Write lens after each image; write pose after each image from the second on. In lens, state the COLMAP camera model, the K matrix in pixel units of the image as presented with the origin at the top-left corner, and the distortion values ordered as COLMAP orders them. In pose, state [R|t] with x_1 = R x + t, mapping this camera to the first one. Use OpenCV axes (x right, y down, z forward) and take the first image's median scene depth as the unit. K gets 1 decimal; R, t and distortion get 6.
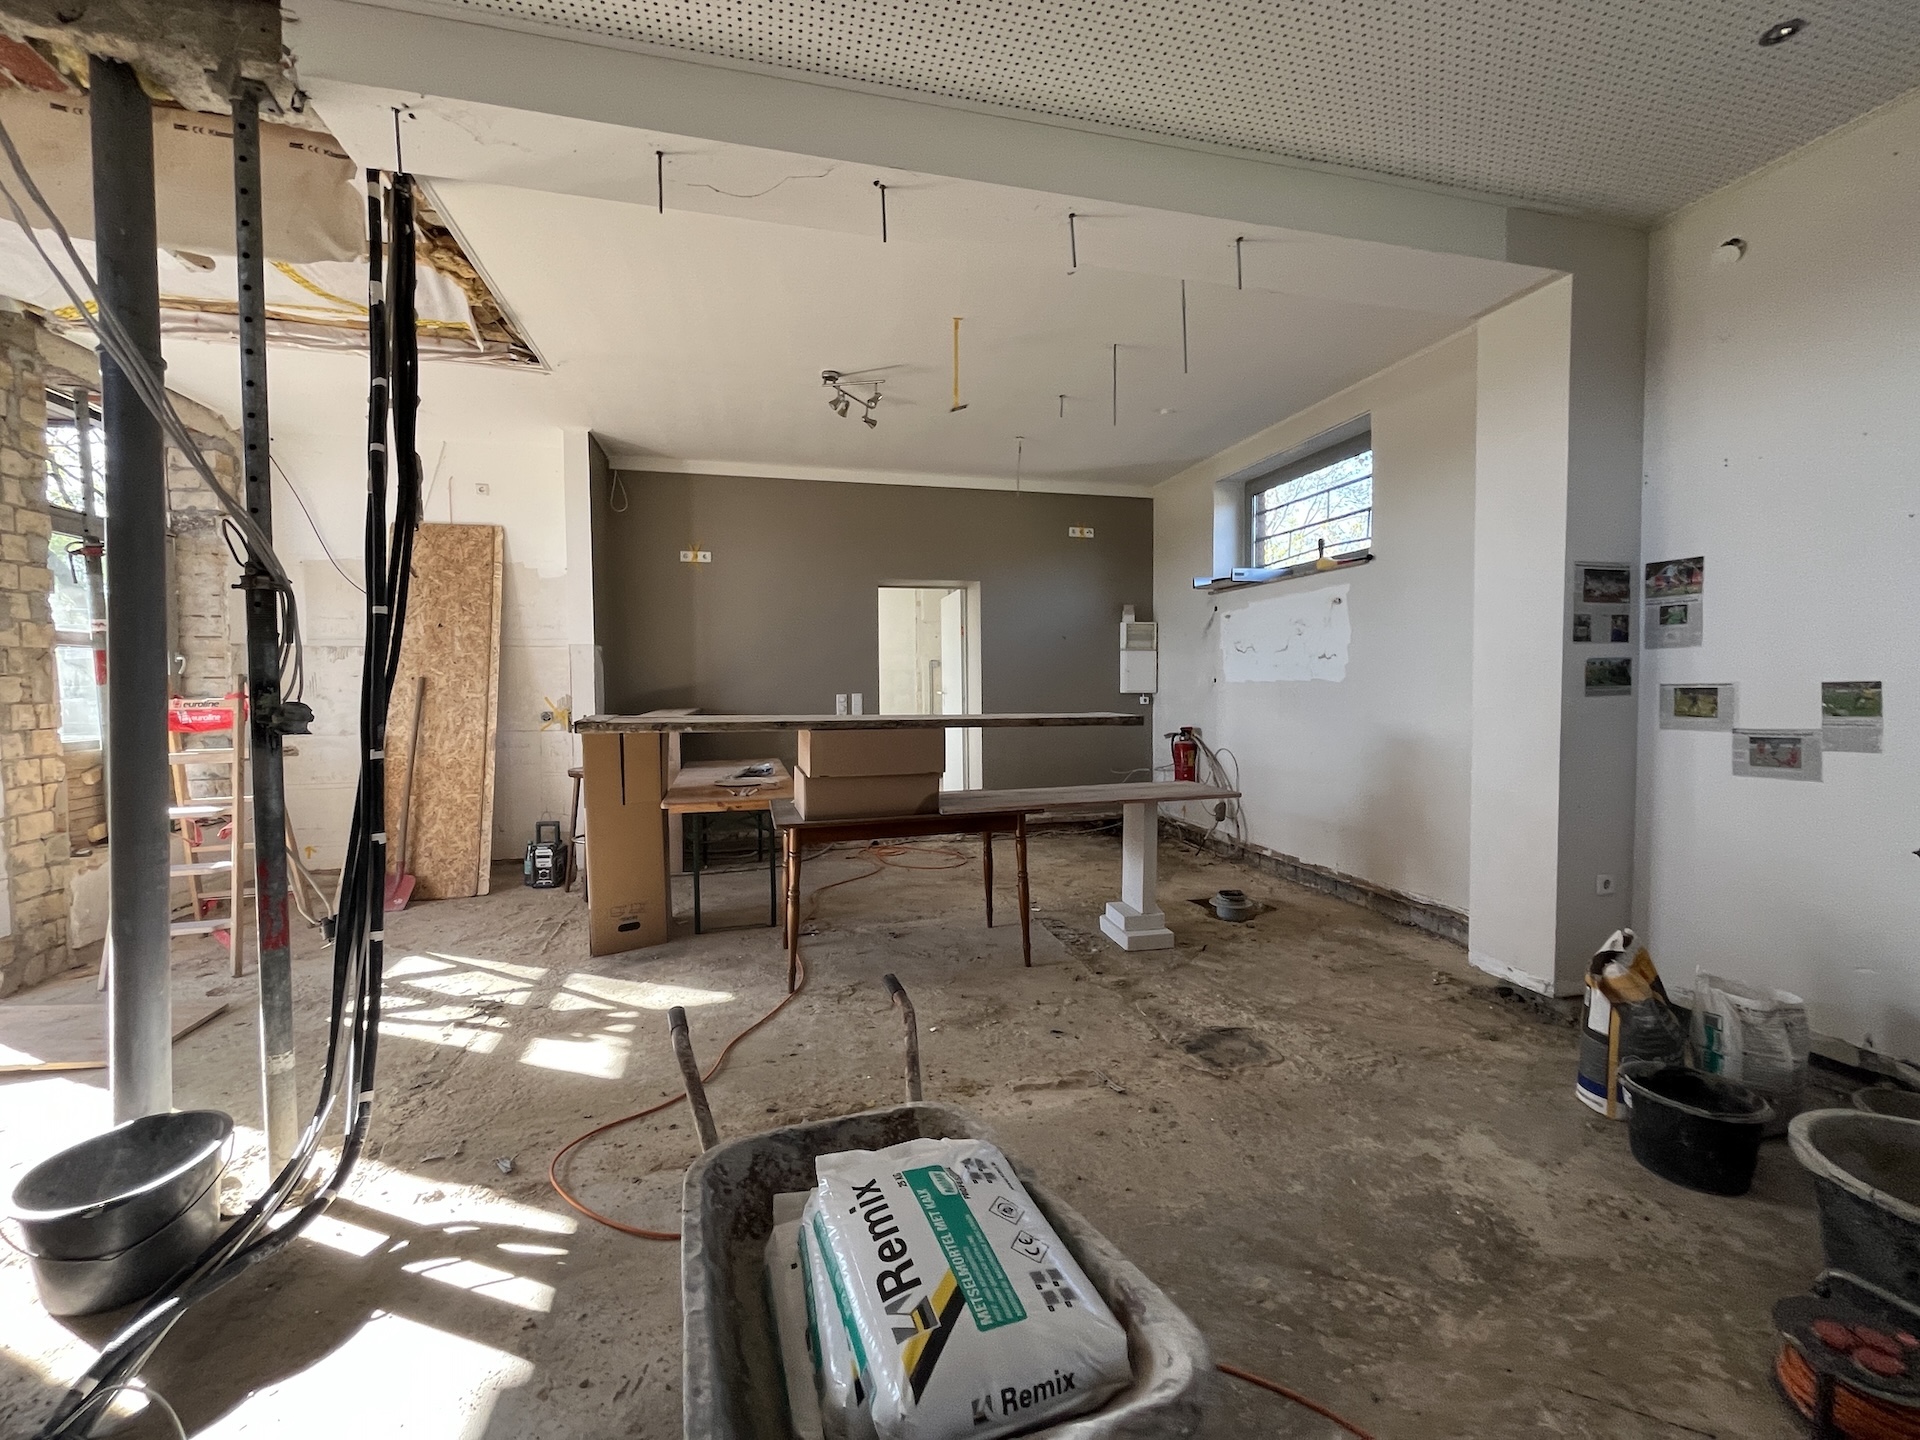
lens RADIAL K [[787.5, 0, 963.6], [0, 787.5, 709.7], [0, 0, 1]] dist [-0.003442, -0.000319]
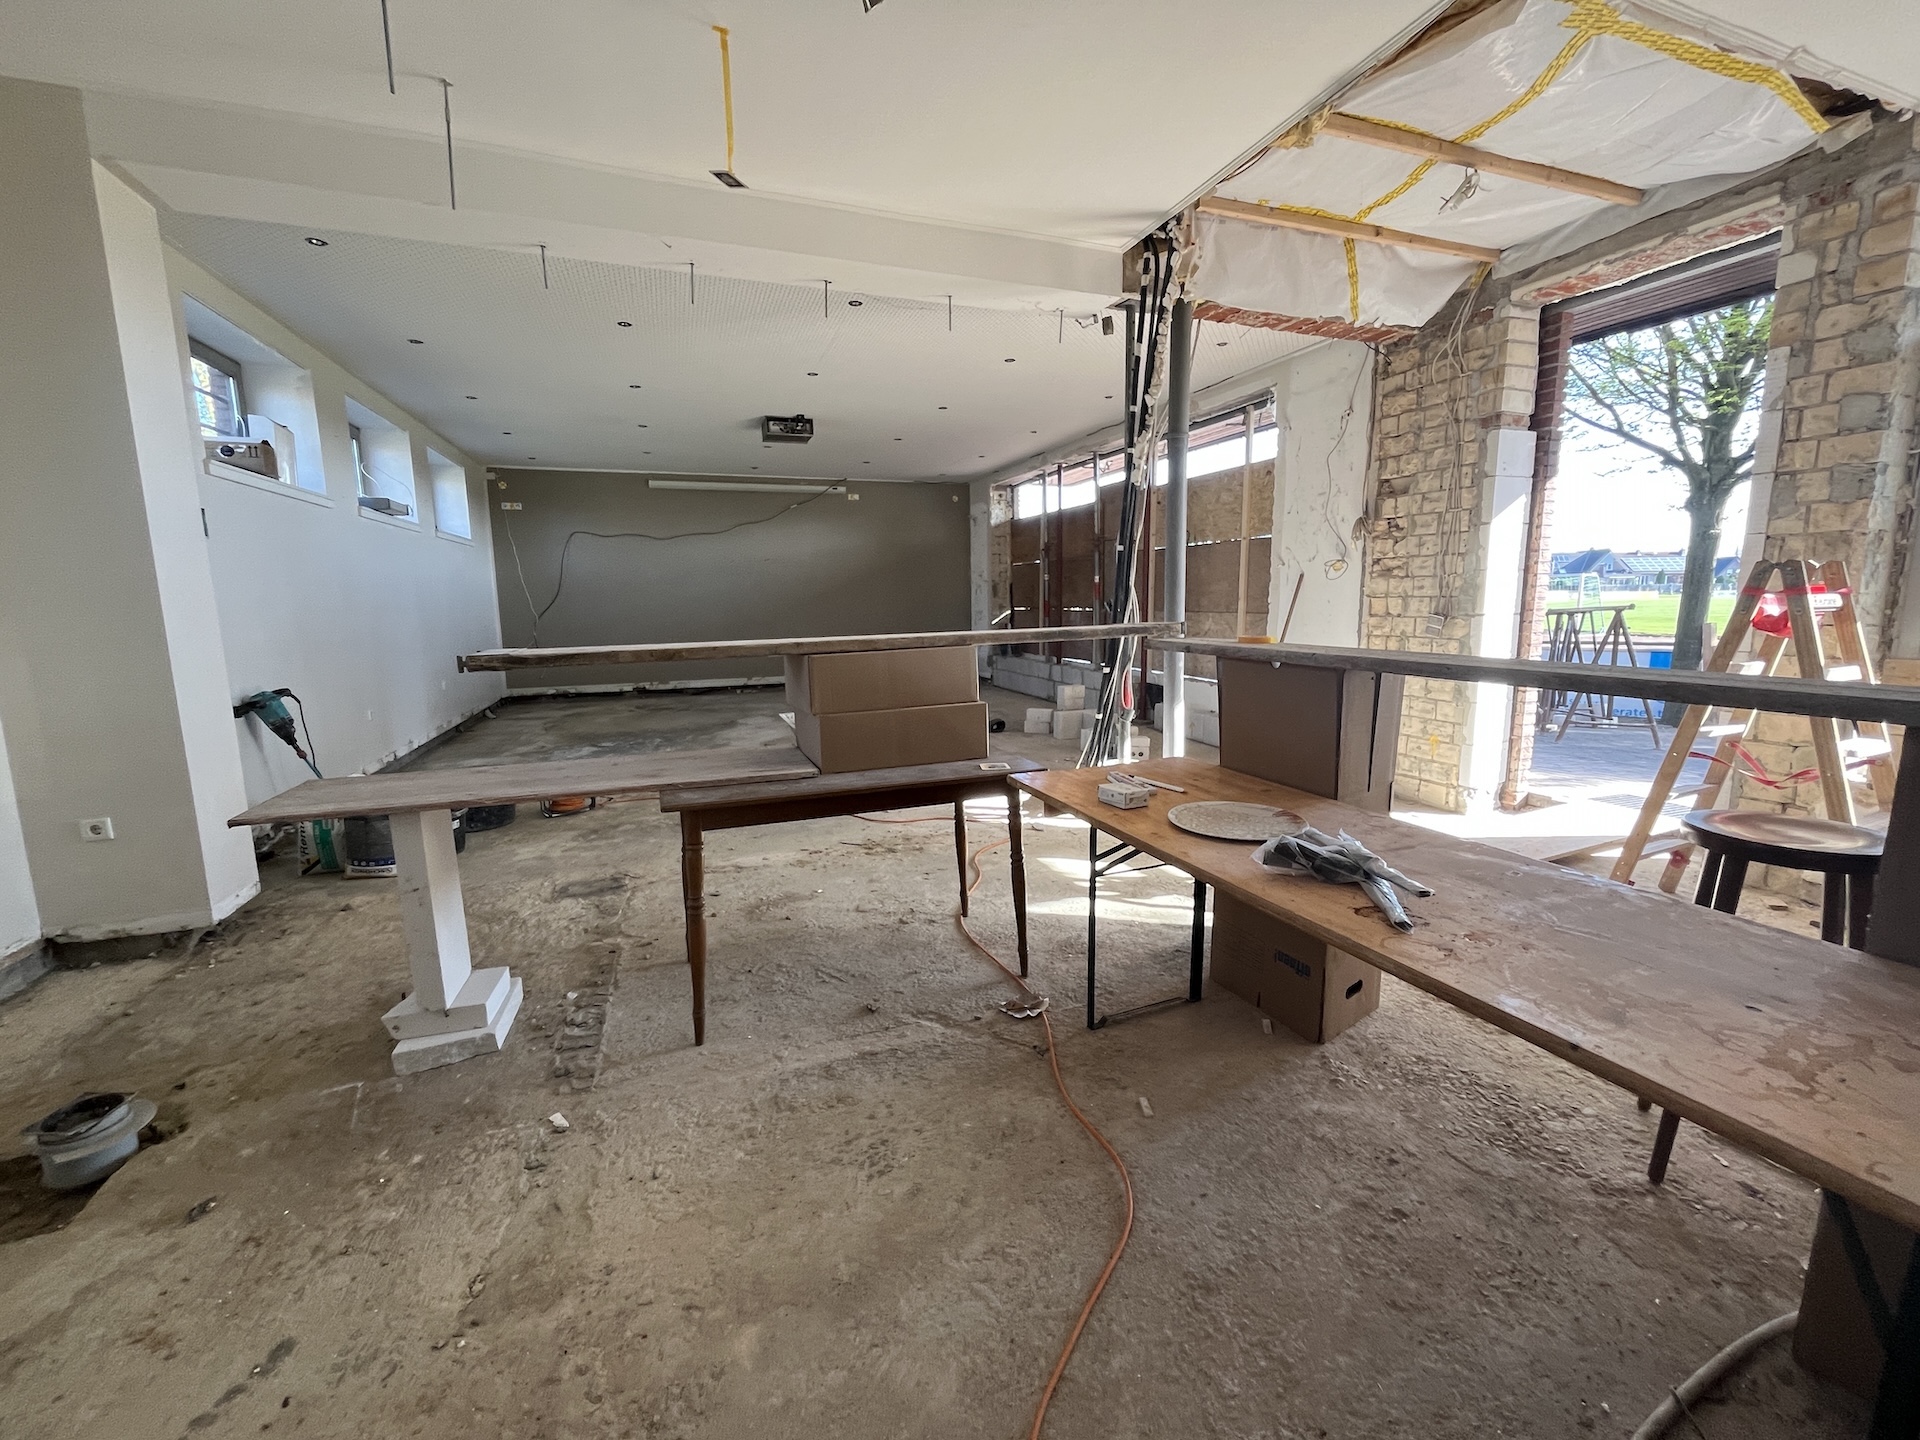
lens RADIAL K [[787.5, 0, 955.4], [0, 787.5, 720.7], [0, 0, 1]] dist [-0.003442, -0.000319]
pose [[-0.995520, 0.035668, -0.087563, -0.142592], [0.018543, 0.981782, 0.189102, -0.063406], [0.092713, 0.186632, -0.978046, 2.062966]]
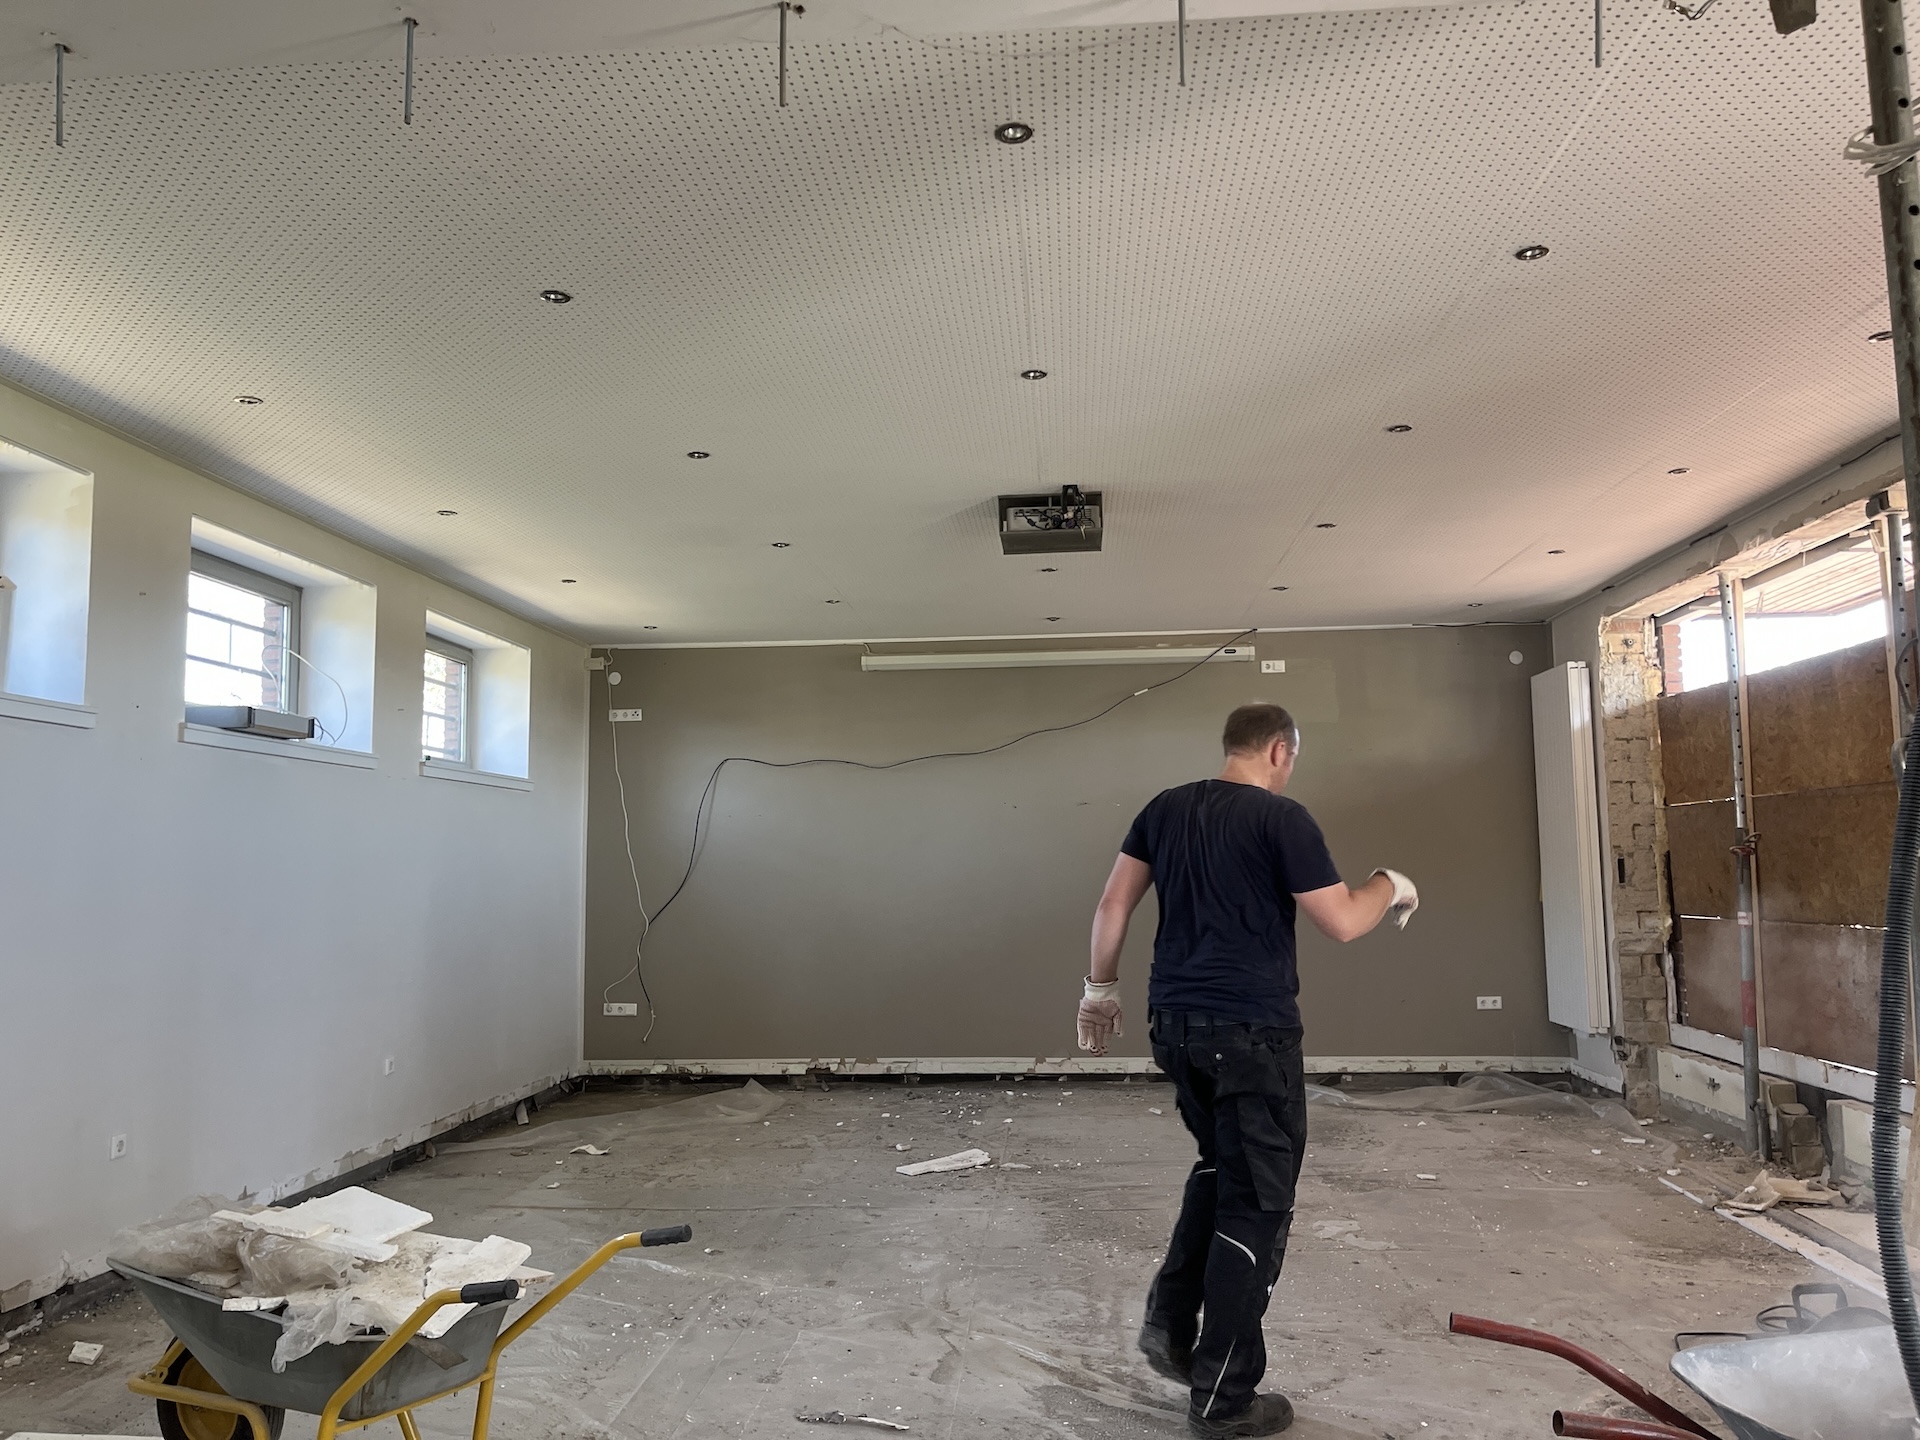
lens RADIAL K [[1452.0, 0, 965.4], [0, 1452.0, 726.1], [0, 0, 1]] dist [0.068532, -0.091327]
pose [[-0.947120, 0.051265, 0.316757, -0.271417], [0.031048, 0.997165, -0.068548, -0.073243], [-0.319373, -0.055088, -0.946027, 1.704066]]
